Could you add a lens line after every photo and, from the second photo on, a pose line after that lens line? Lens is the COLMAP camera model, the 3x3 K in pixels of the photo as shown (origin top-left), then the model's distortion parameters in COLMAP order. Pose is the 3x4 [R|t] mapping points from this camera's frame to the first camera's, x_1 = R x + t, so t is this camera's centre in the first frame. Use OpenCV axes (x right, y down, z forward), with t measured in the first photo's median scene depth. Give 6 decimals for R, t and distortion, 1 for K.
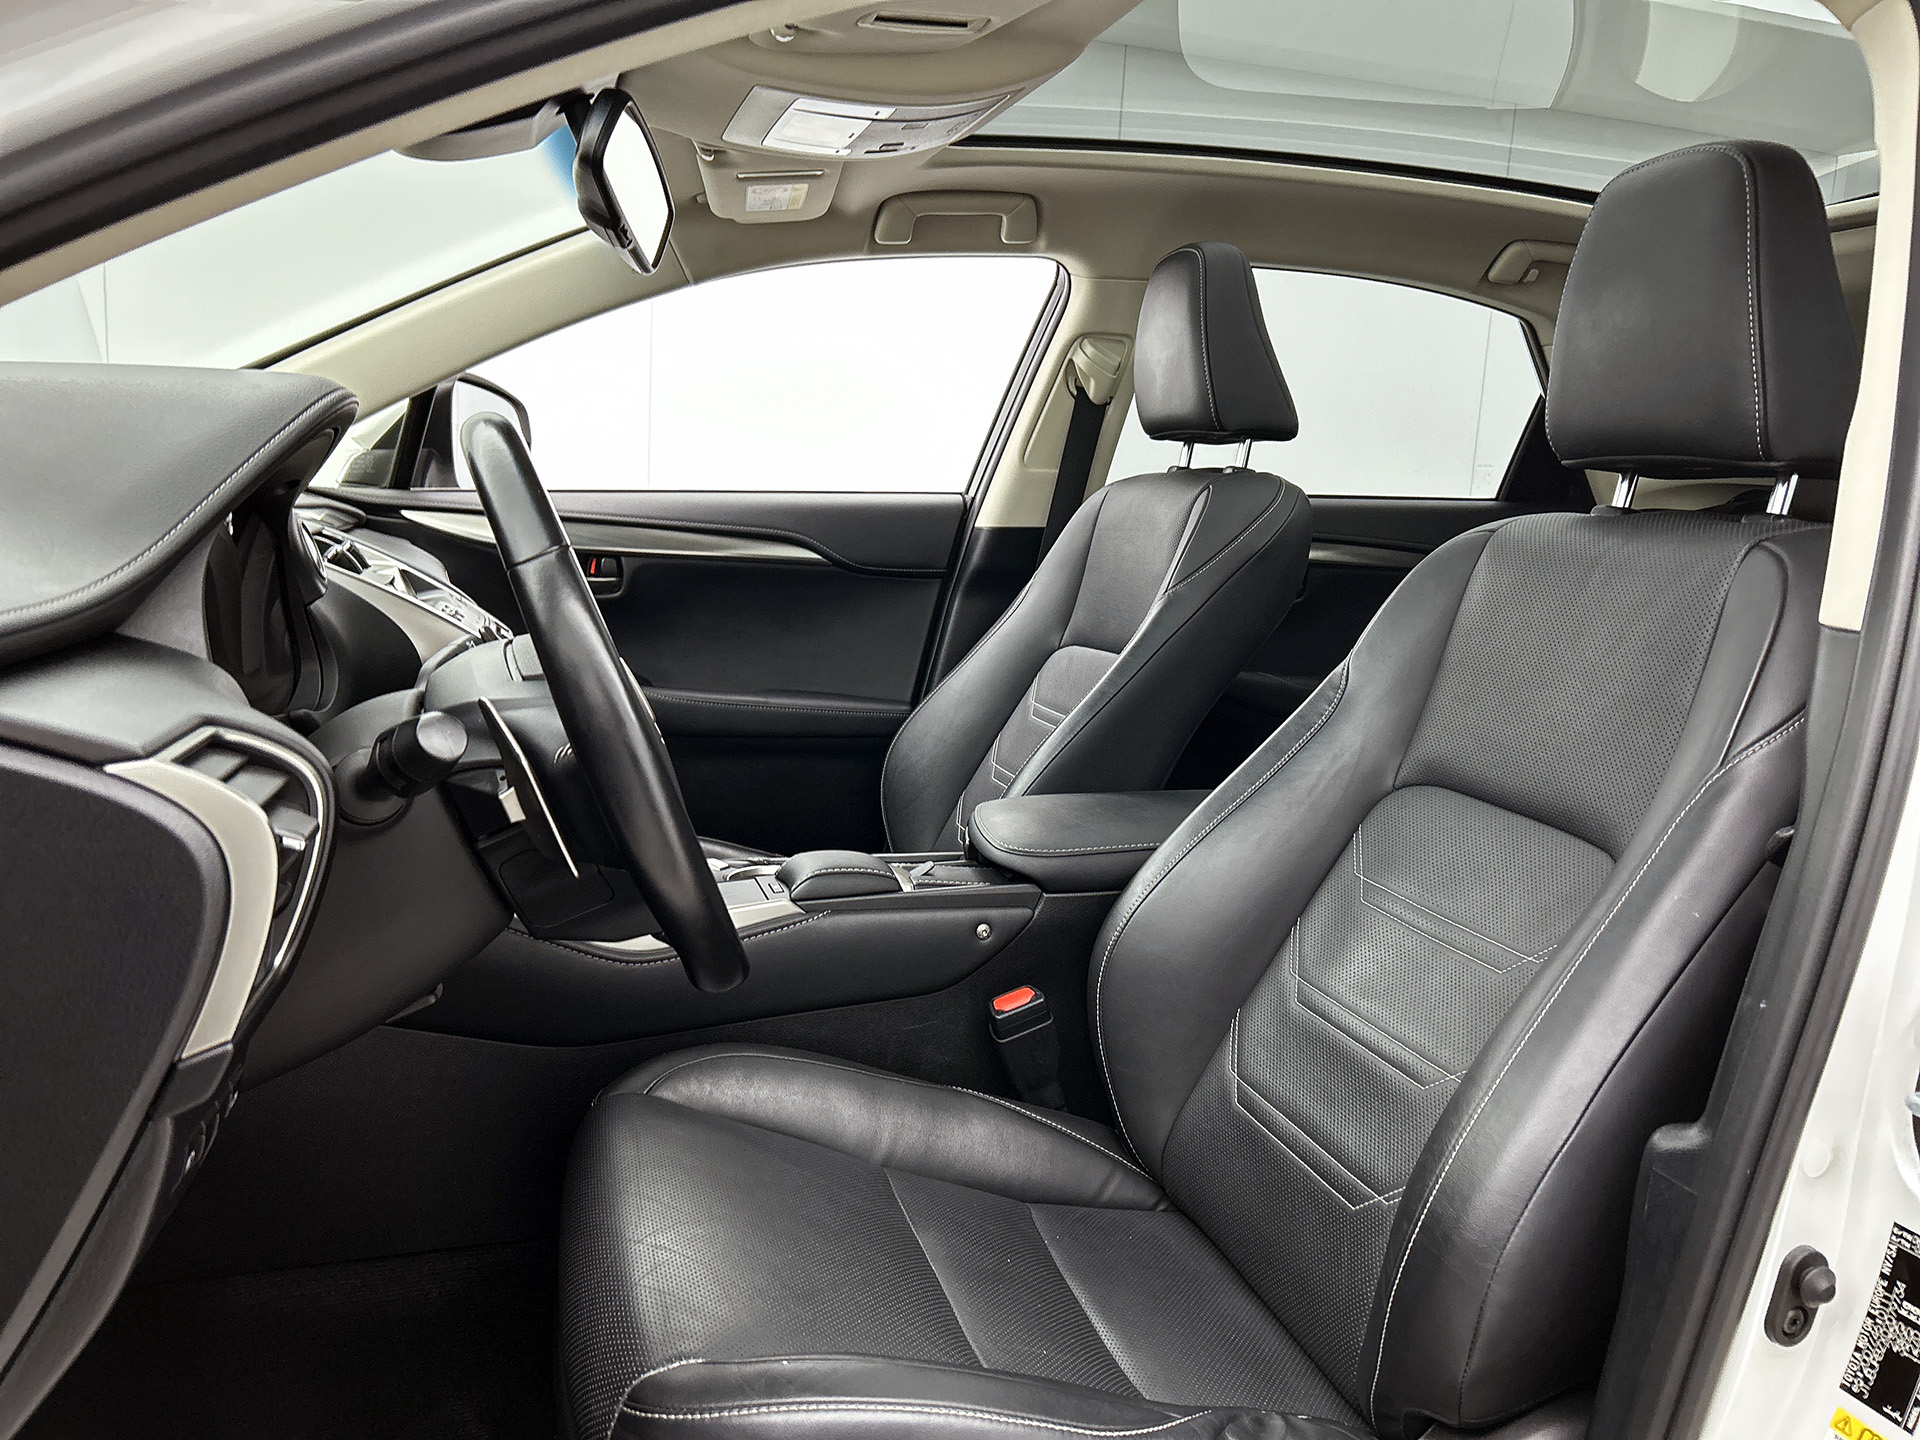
lens RADIAL K [[1426.5, 0, 955.9], [0, 1426.5, 722.5], [0, 0, 1]] dist [0.057938, -0.066635]
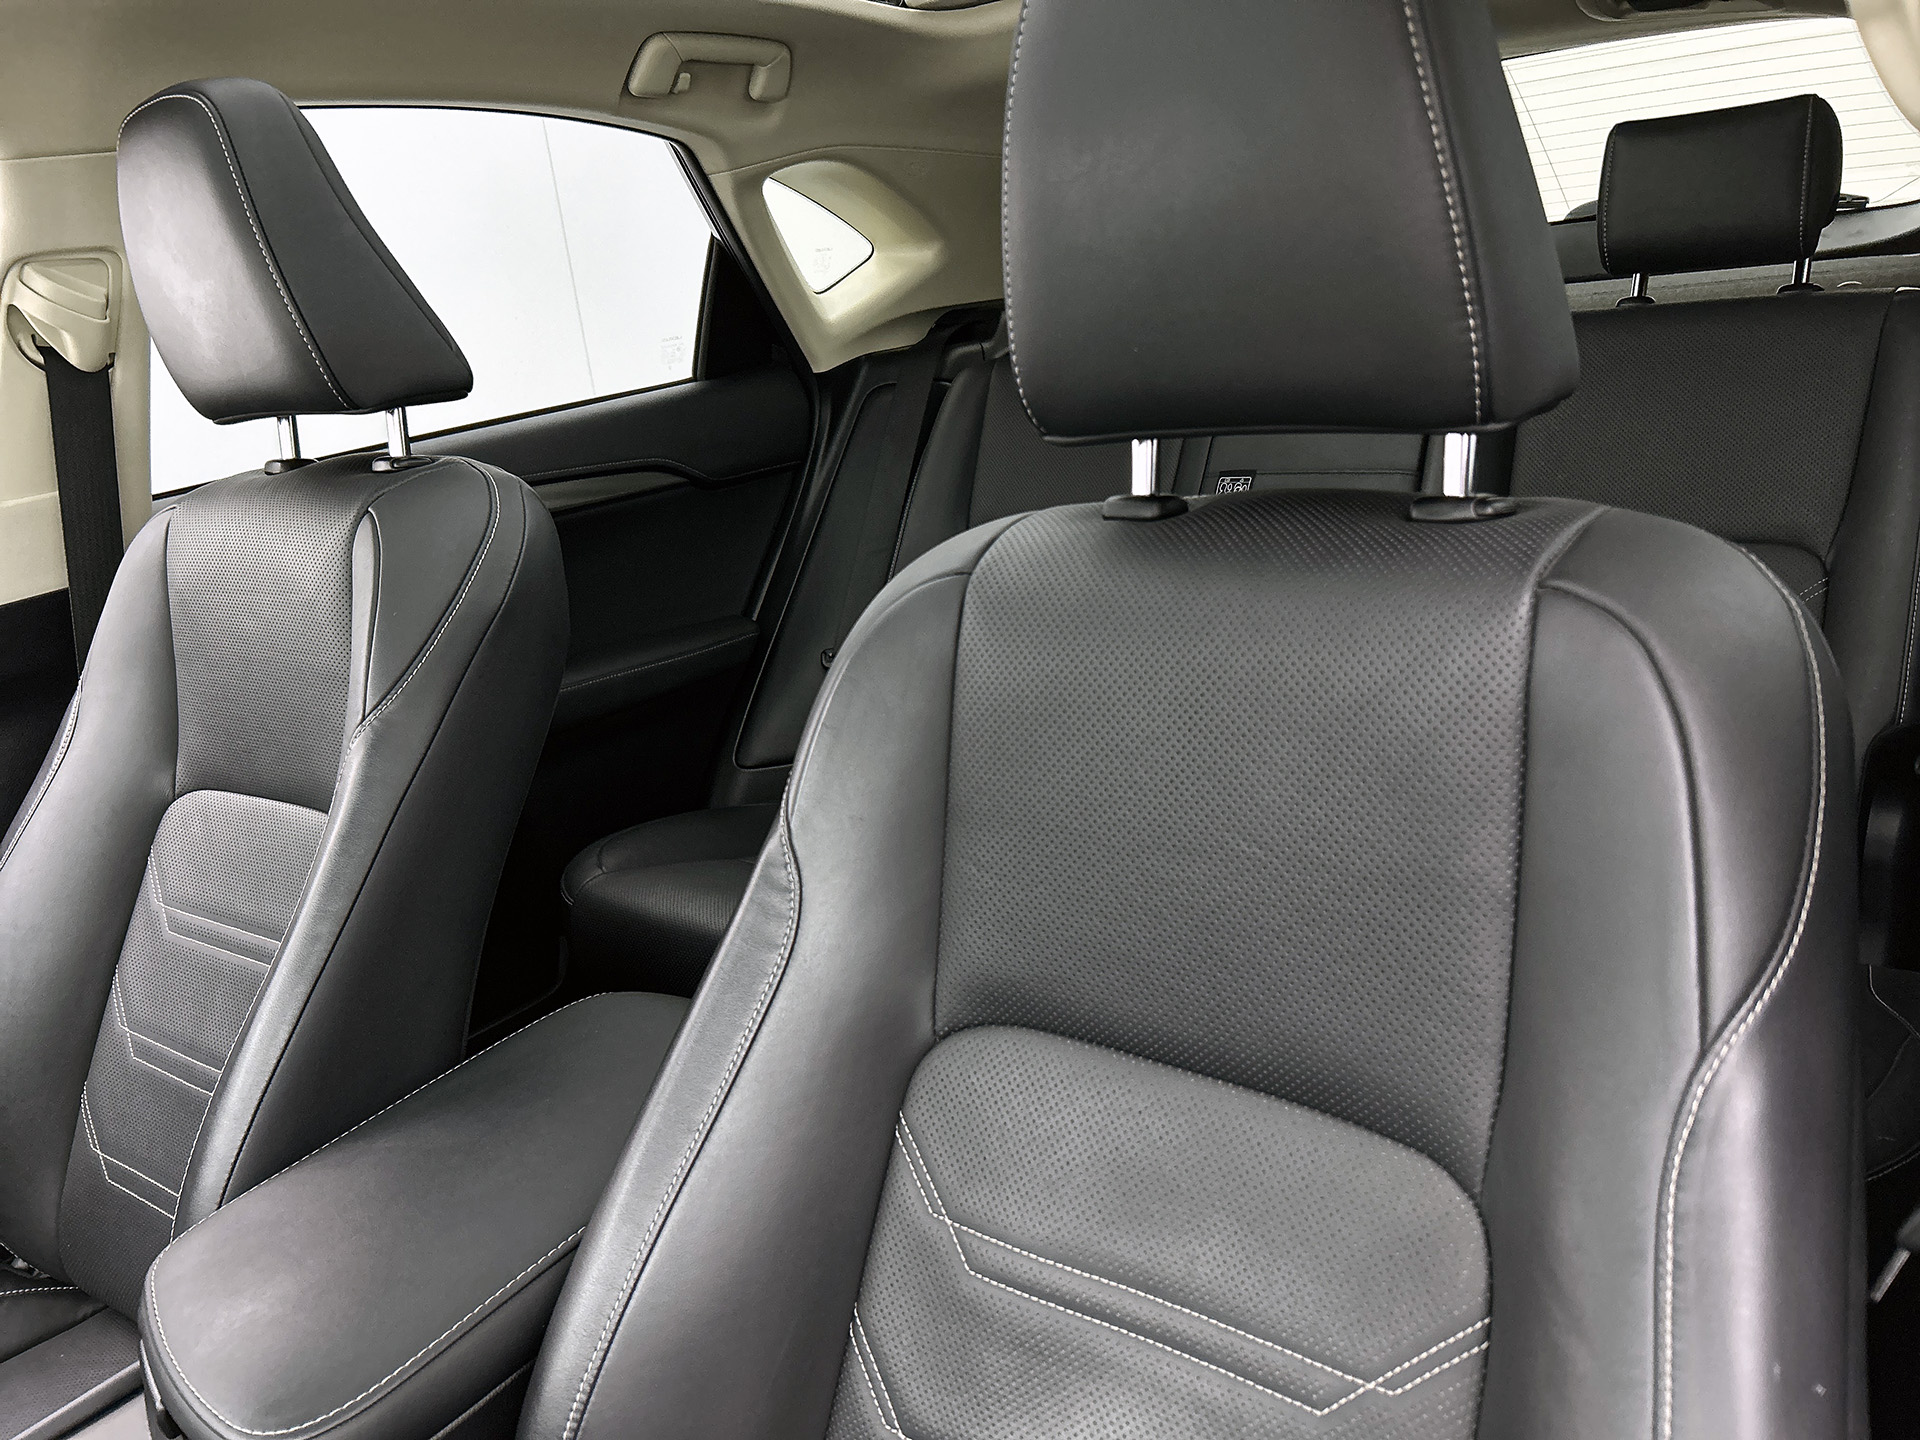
lens RADIAL K [[1426.5, 0, 955.9], [0, 1426.5, 722.5], [0, 0, 1]] dist [0.057938, -0.066635]
pose [[0.798504, -0.319839, 0.509995, 0.034616], [0.254048, 0.947084, 0.196191, -0.113269], [-0.545758, -0.027096, 0.837505, 0.310773]]
